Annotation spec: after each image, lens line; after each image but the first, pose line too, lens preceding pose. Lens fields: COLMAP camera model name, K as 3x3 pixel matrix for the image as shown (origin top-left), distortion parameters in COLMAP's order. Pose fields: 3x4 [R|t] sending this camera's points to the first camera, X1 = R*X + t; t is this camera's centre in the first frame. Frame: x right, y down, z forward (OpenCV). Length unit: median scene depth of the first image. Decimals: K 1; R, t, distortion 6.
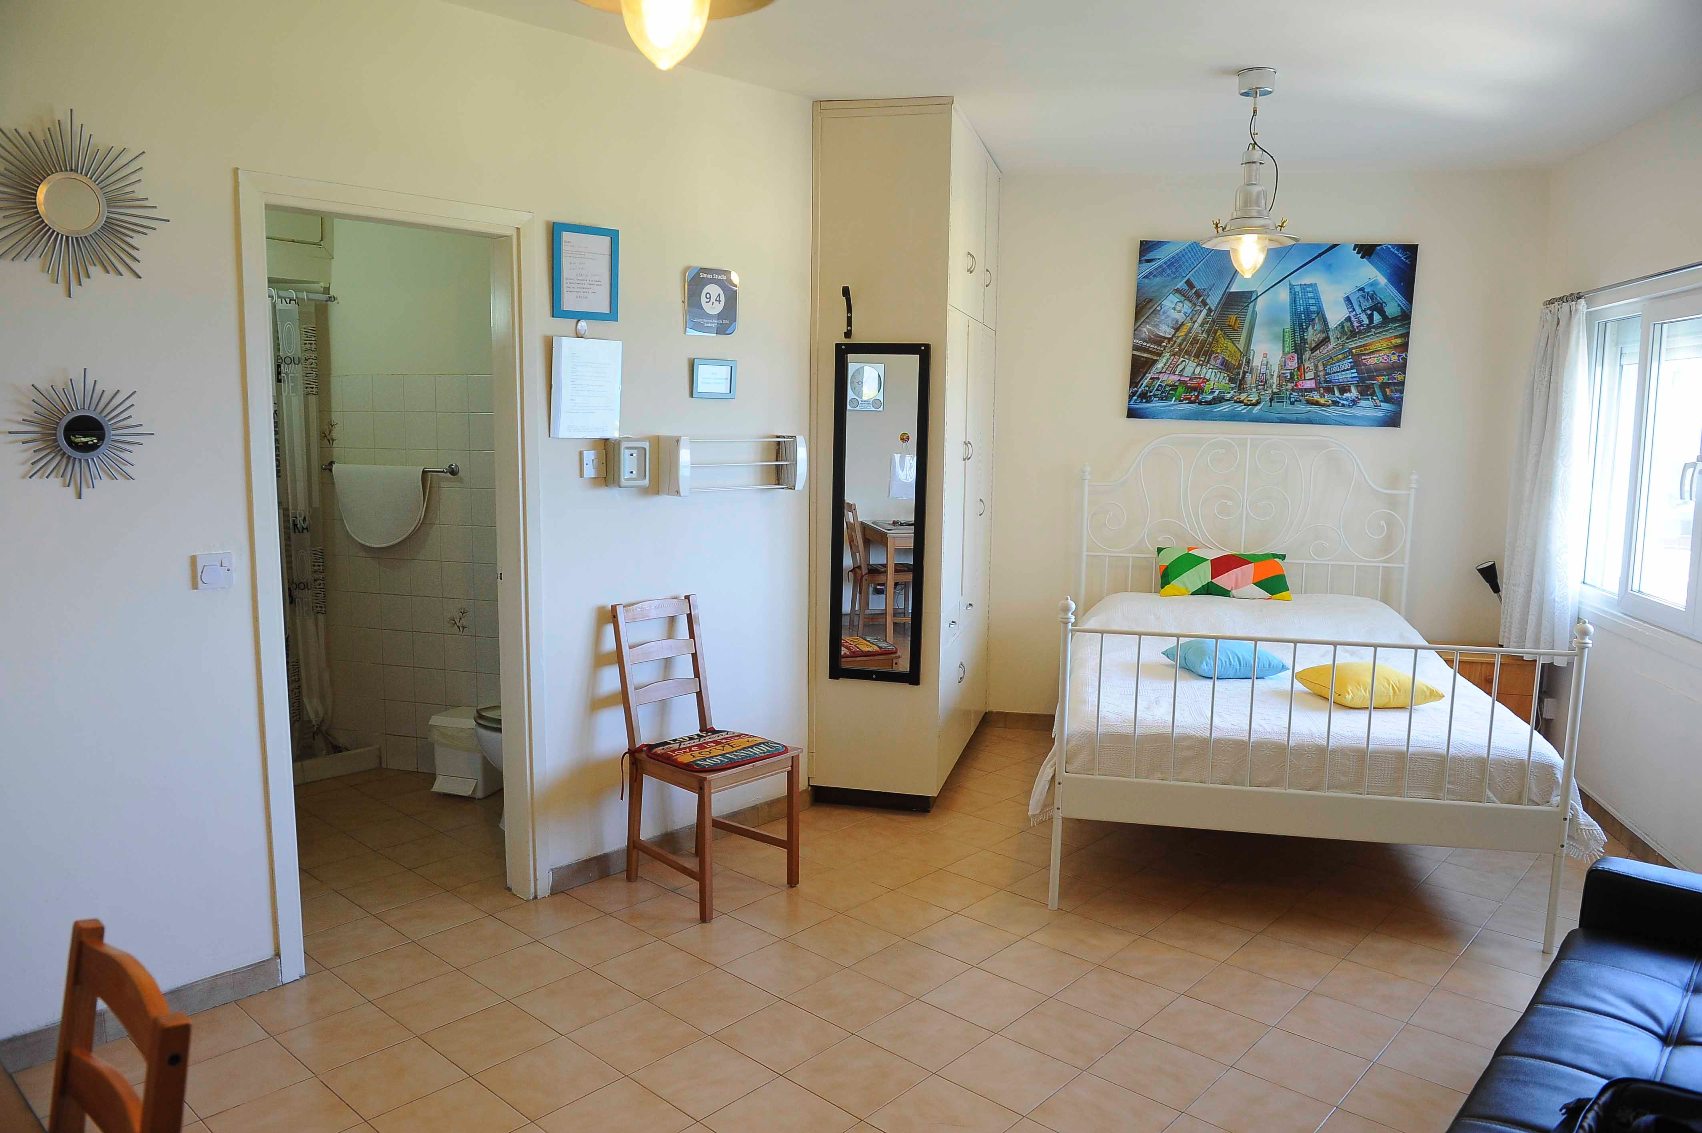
lens RADIAL K [[1153.3, 0, 851.5], [0, 1153.3, 571.9], [0, 0, 1]] dist [-0.054791, -0.003458]
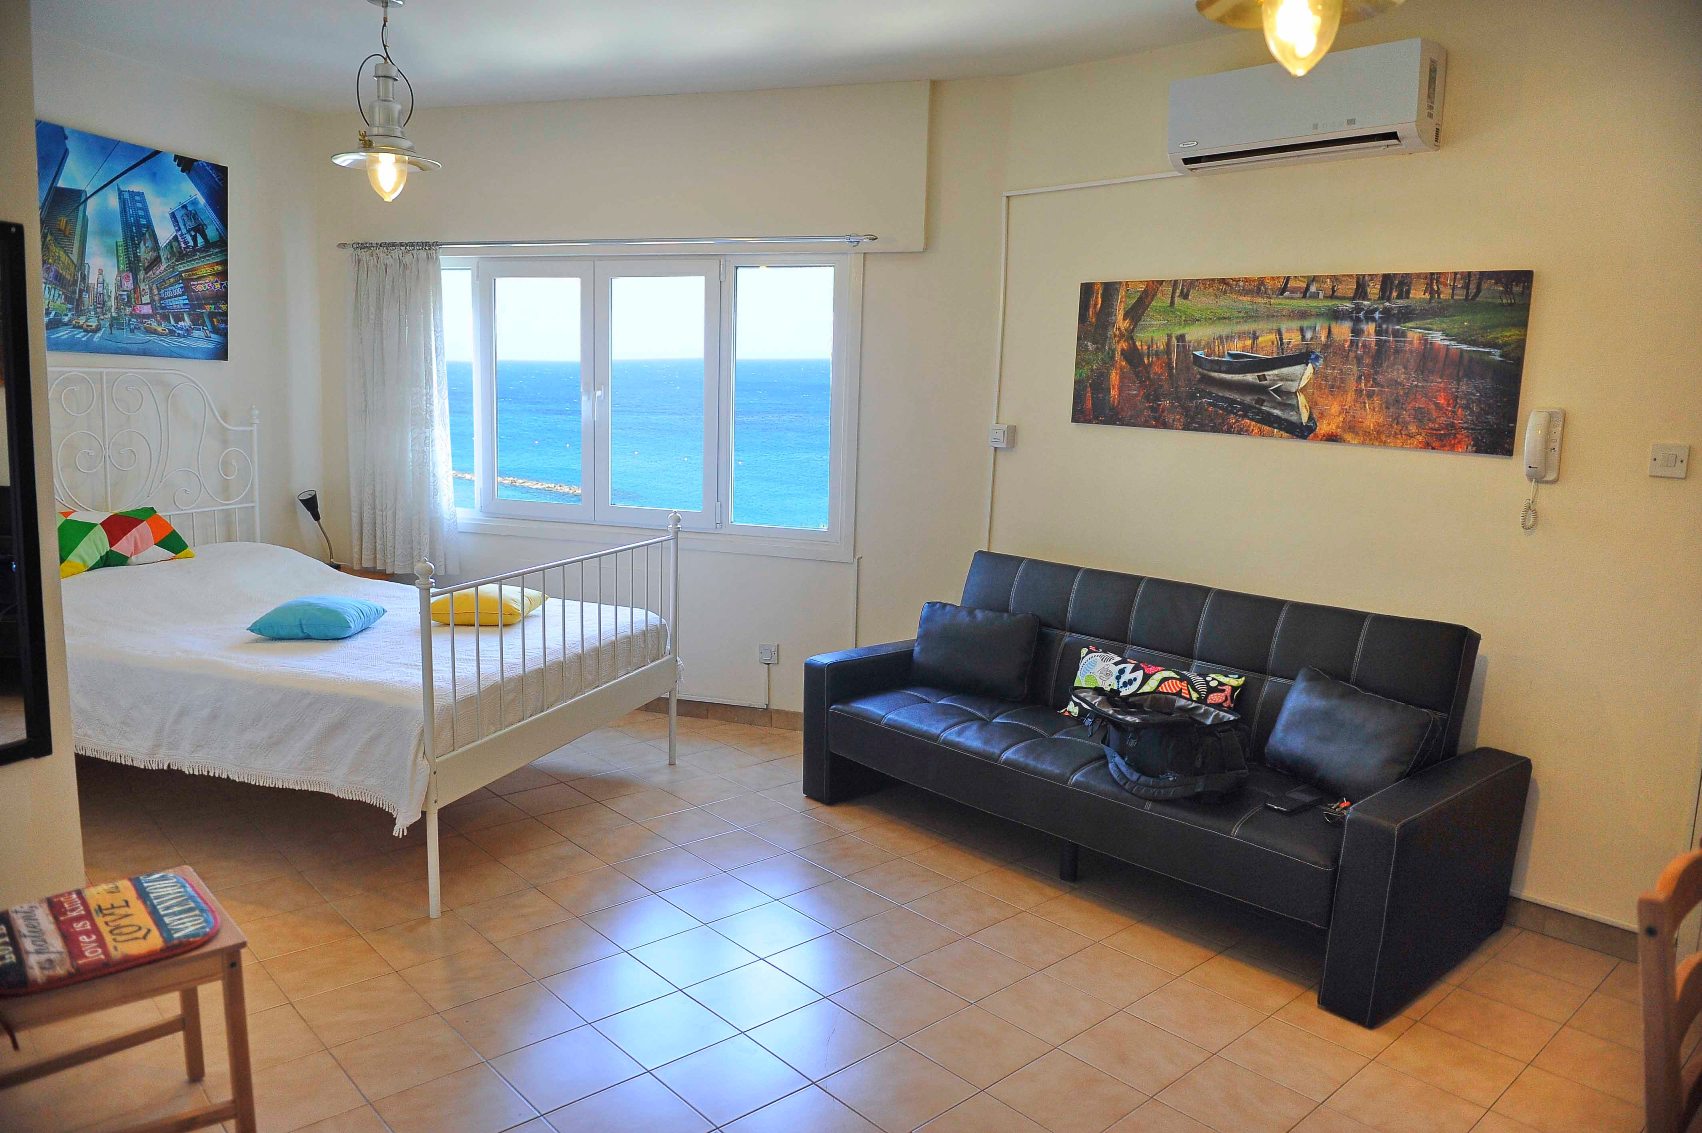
lens RADIAL K [[1153.3, 0, 854.3], [0, 1153.3, 565.3], [0, 0, 1]] dist [-0.054791, -0.003458]
pose [[0.106184, -0.155632, 0.982092, -0.414339], [0.099656, 0.984368, 0.145218, -0.044070], [-0.989340, 0.082451, 0.120033, 0.385544]]
